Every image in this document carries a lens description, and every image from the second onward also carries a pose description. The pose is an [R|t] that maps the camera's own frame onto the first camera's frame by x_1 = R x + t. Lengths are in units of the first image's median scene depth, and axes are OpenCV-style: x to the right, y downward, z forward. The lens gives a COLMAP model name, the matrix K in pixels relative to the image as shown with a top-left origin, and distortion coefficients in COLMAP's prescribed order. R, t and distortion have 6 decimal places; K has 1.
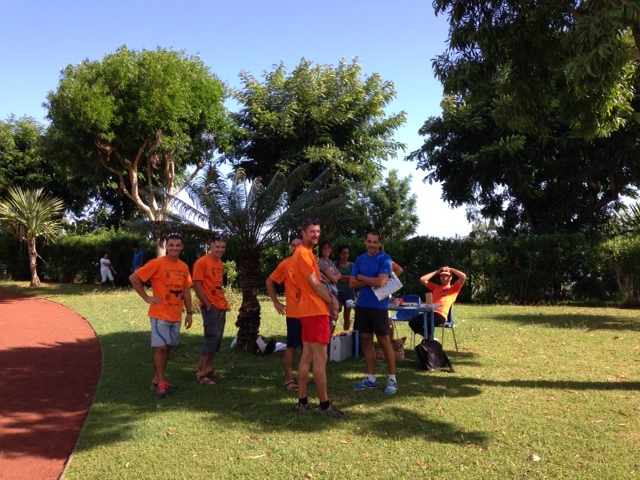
lens RADIAL K [[609.8, 0, 313.4], [0, 609.8, 241.1], [0, 0, 1]] dist [0.088096, 0.000000]
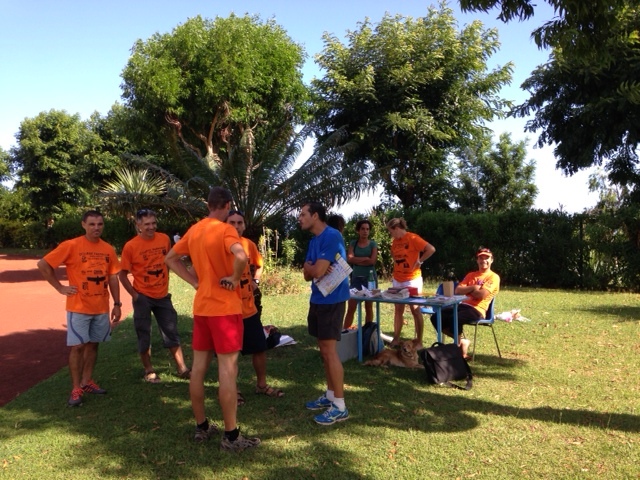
lens RADIAL K [[609.8, 0, 305.8], [0, 609.8, 239.4], [0, 0, 1]] dist [0.088096, 0.000000]
pose [[0.970727, -0.004699, -0.240141, 0.084016], [0.013310, 0.999325, 0.034249, 0.001425], [0.239818, -0.036442, 0.970134, 0.090042]]
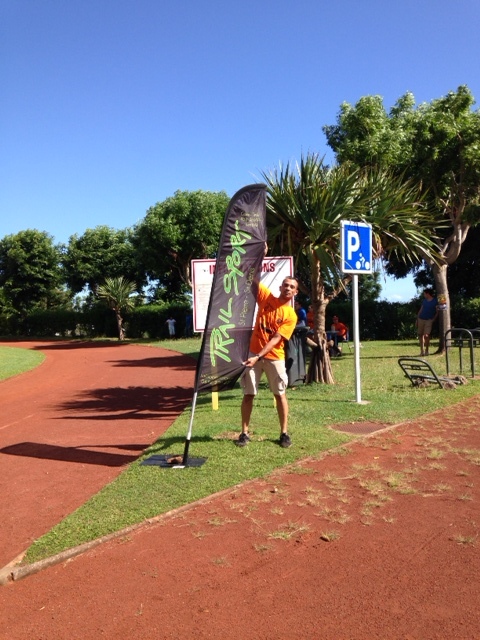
lens RADIAL K [[609.8, 0, 241.2], [0, 609.8, 318.9], [0, 0, 1]] dist [0.088096, 0.000000]
pose [[0.989215, -0.026750, -0.144009, 0.074176], [0.029738, 0.999384, 0.018637, 0.001638], [0.143422, -0.022718, 0.989401, -0.569711]]
